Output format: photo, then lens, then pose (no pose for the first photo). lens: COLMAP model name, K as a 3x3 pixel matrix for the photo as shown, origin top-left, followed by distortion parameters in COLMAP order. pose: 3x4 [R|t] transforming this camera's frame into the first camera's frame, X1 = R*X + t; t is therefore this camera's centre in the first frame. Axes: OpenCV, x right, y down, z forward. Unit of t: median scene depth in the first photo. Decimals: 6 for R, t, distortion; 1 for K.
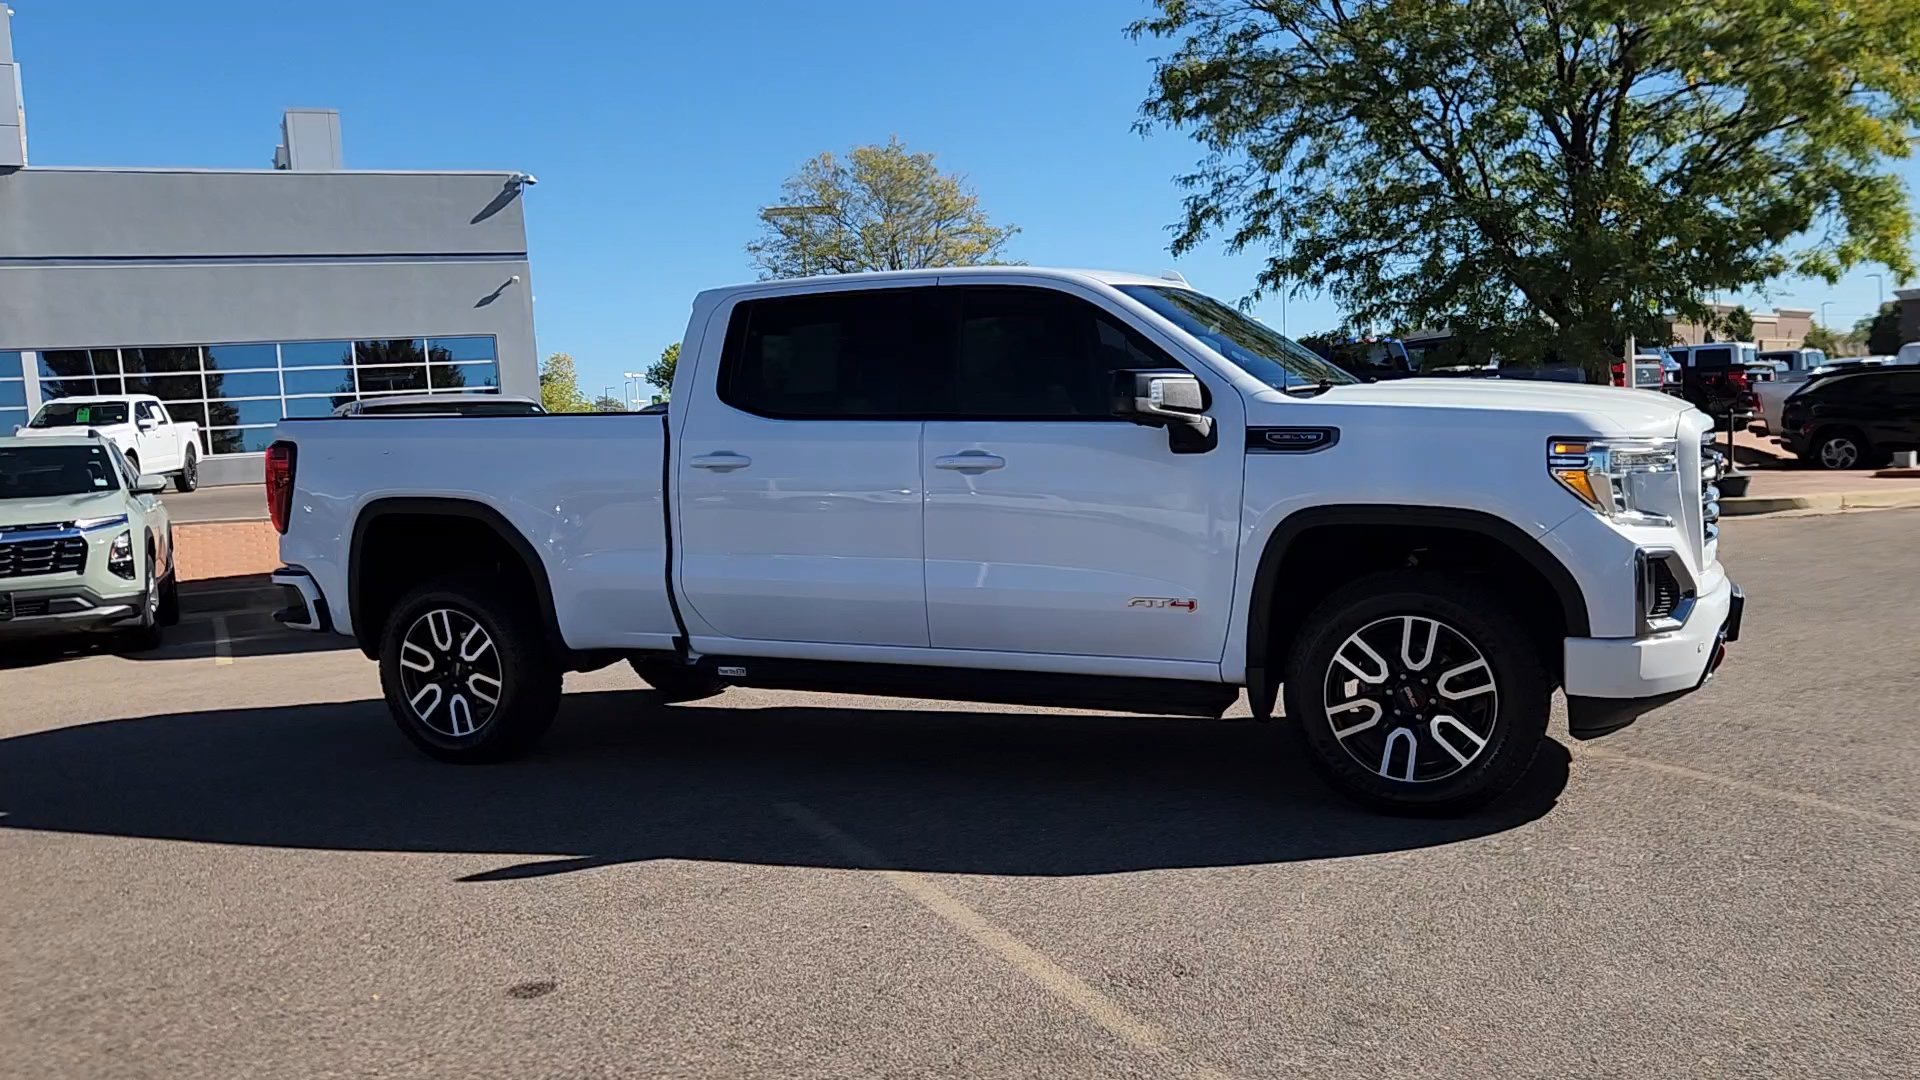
lens RADIAL K [[1621.6, 0, 948.1], [0, 1621.6, 552.2], [0, 0, 1]] dist [0.039645, -0.033715]
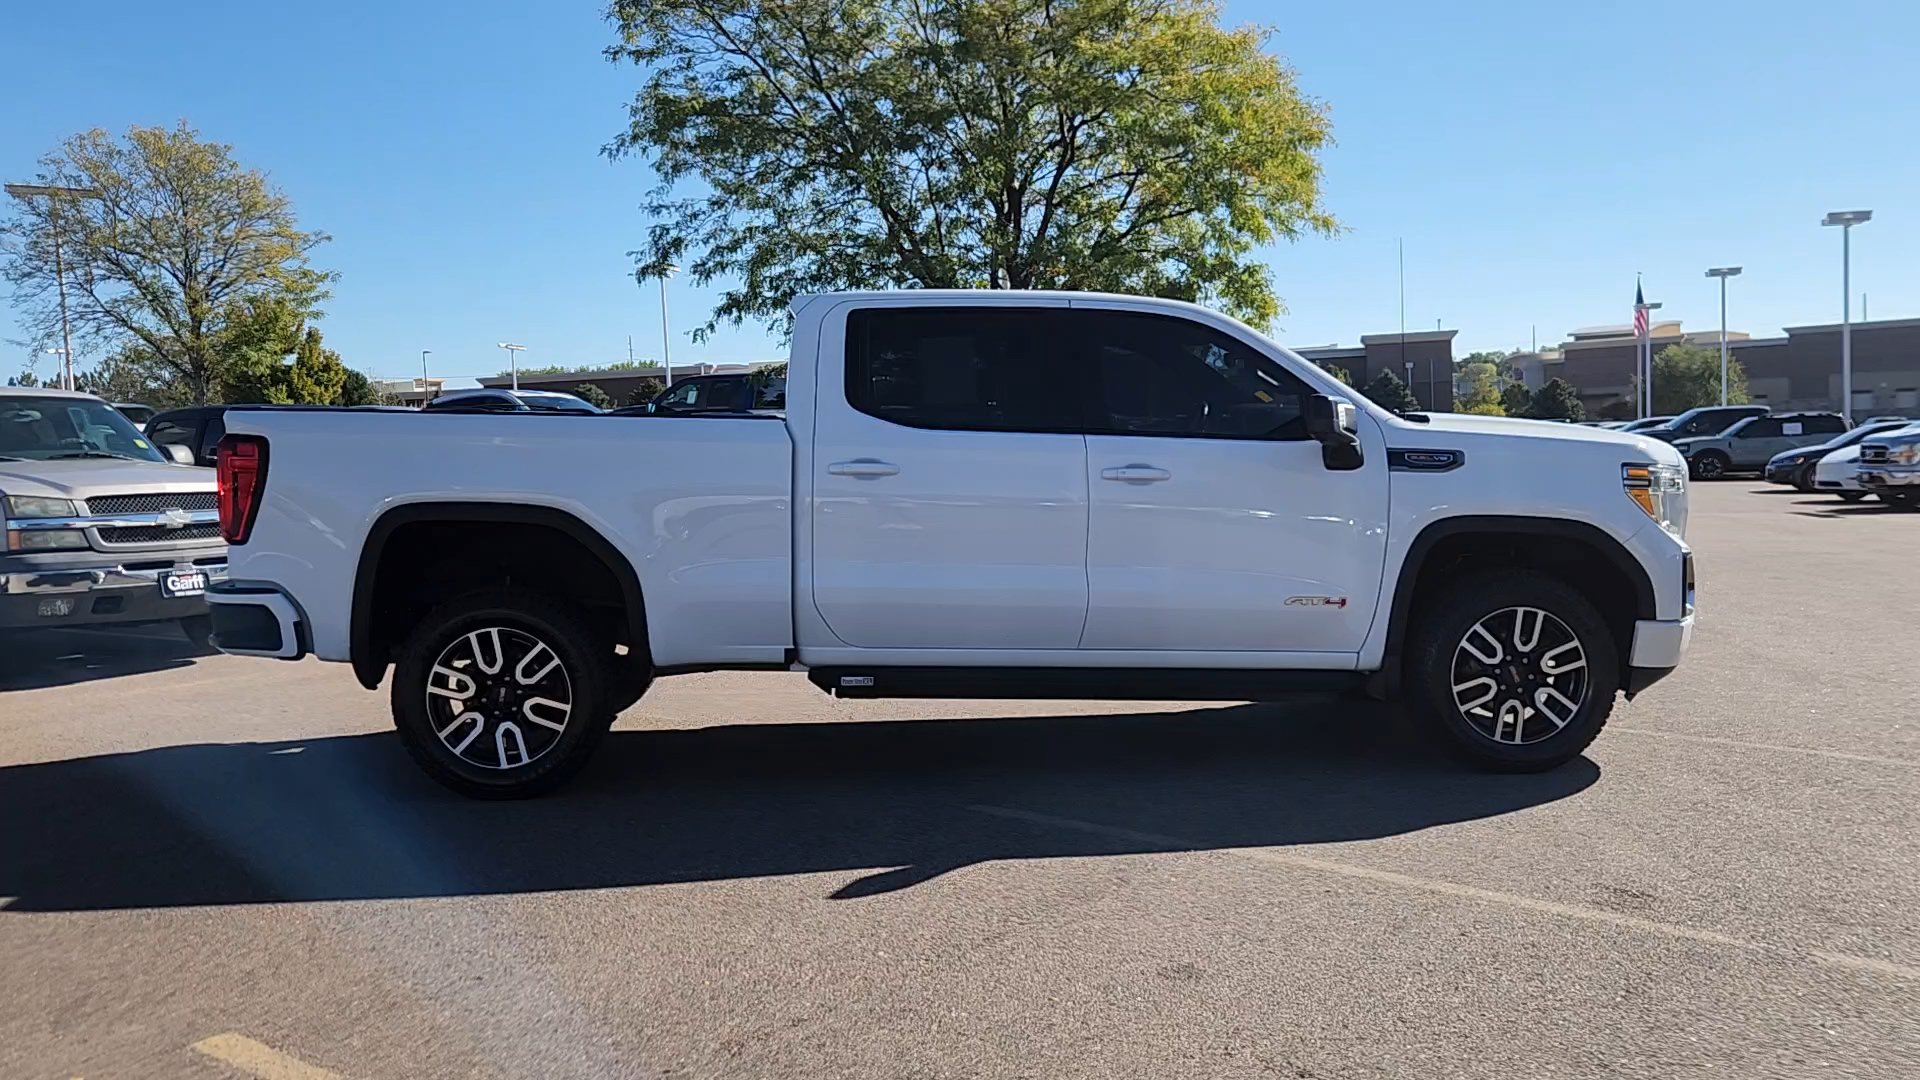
lens RADIAL K [[1621.6, 0, 949.6], [0, 1621.6, 545.3], [0, 0, 1]] dist [0.039645, -0.033715]
pose [[0.885890, 0.001645, 0.463892, -0.507904], [0.009801, 0.999704, -0.022261, 0.012284], [-0.463792, 0.024267, 0.885612, 0.090552]]
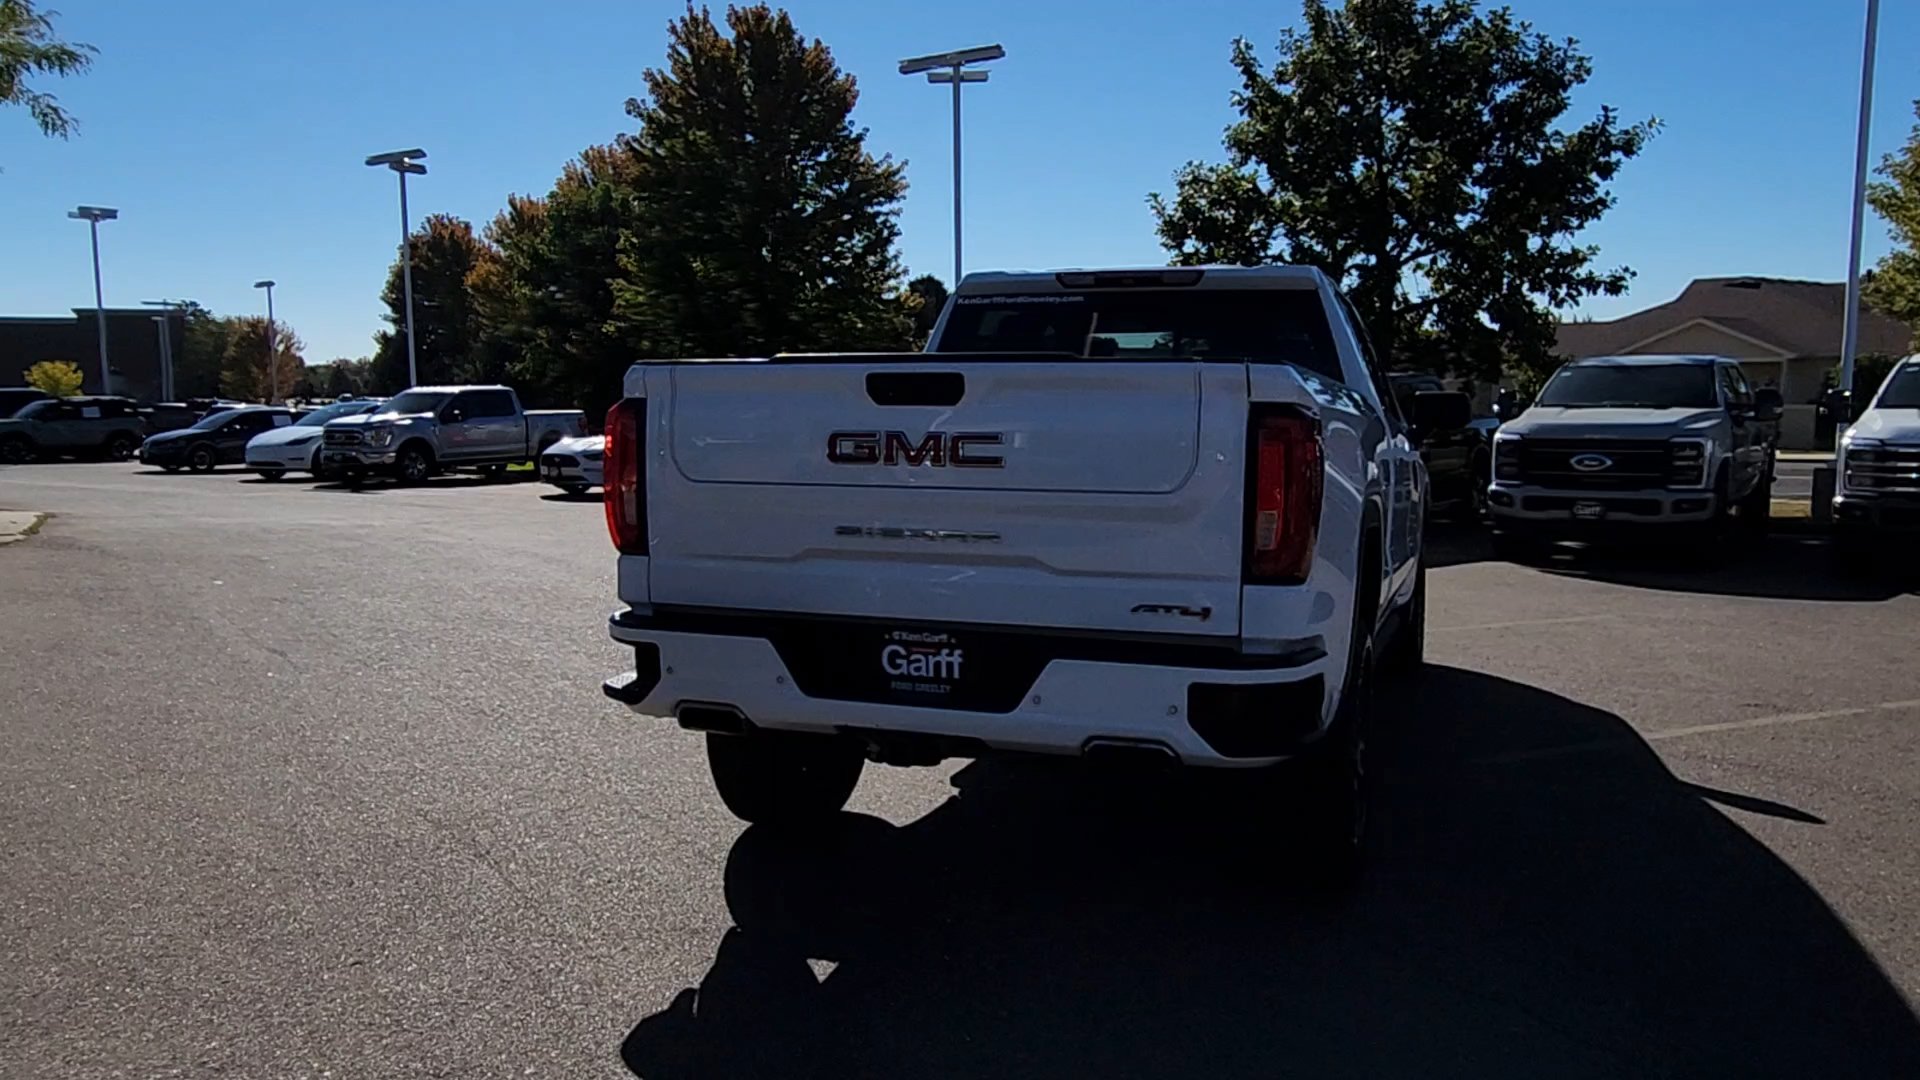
lens RADIAL K [[1492.1, 0, 944.1], [0, 1492.1, 546.1], [0, 0, 1]] dist [-0.001623, 0.015481]
pose [[-0.075164, -0.043570, 0.996219, -0.935915], [0.072600, 0.996155, 0.049045, -0.058296], [-0.994525, 0.076012, -0.071712, 1.229193]]
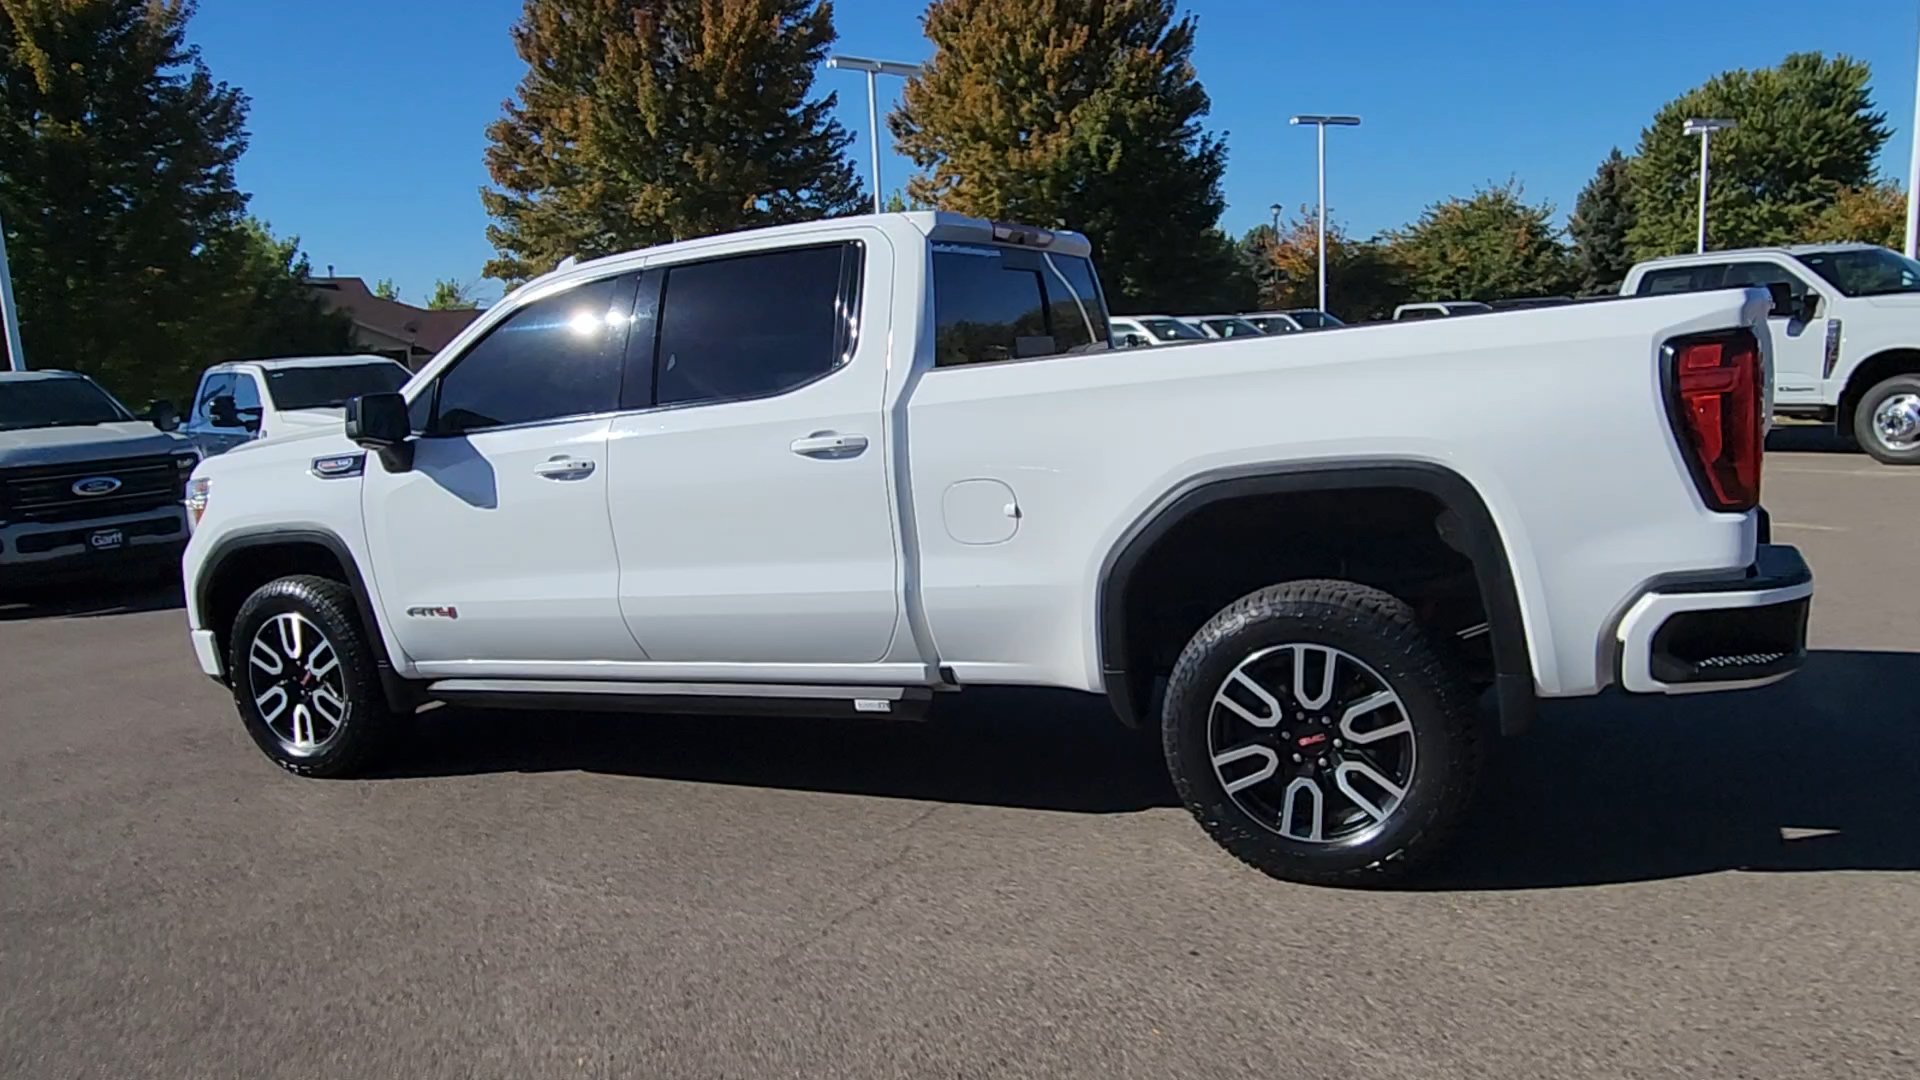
lens RADIAL K [[1326.6, 0, 954.0], [0, 1326.6, 540.5], [0, 0, 1]] dist [0.000319, 0.008168]
pose [[-0.992796, 0.113094, 0.039560, -0.084668], [0.118855, 0.971302, 0.206023, -0.150702], [-0.015125, 0.209241, -0.977747, 1.760969]]
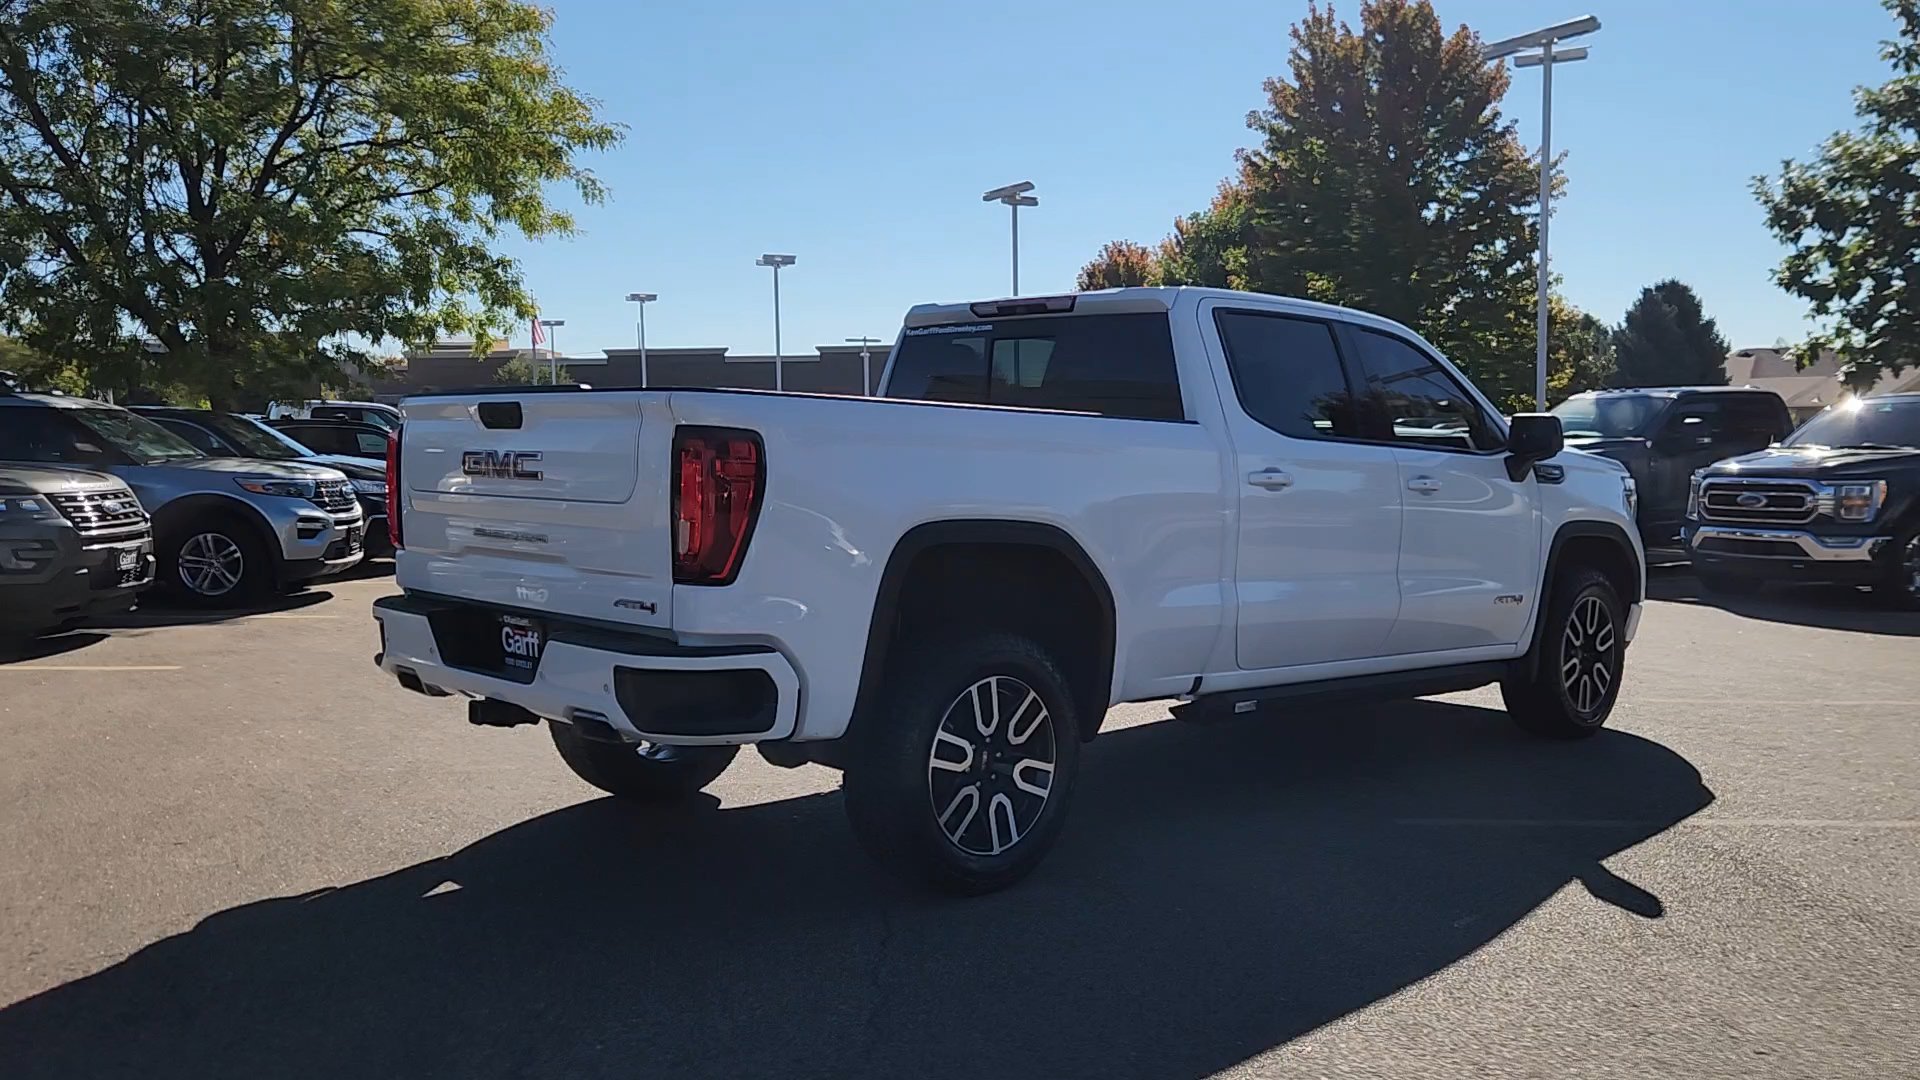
lens RADIAL K [[1621.6, 0, 942.7], [0, 1621.6, 549.0], [0, 0, 1]] dist [0.039645, -0.033715]
pose [[0.375588, -0.014528, 0.926673, -0.985627], [0.046480, 0.998914, -0.003178, -0.019782], [-0.925621, 0.044265, 0.375855, 0.757974]]
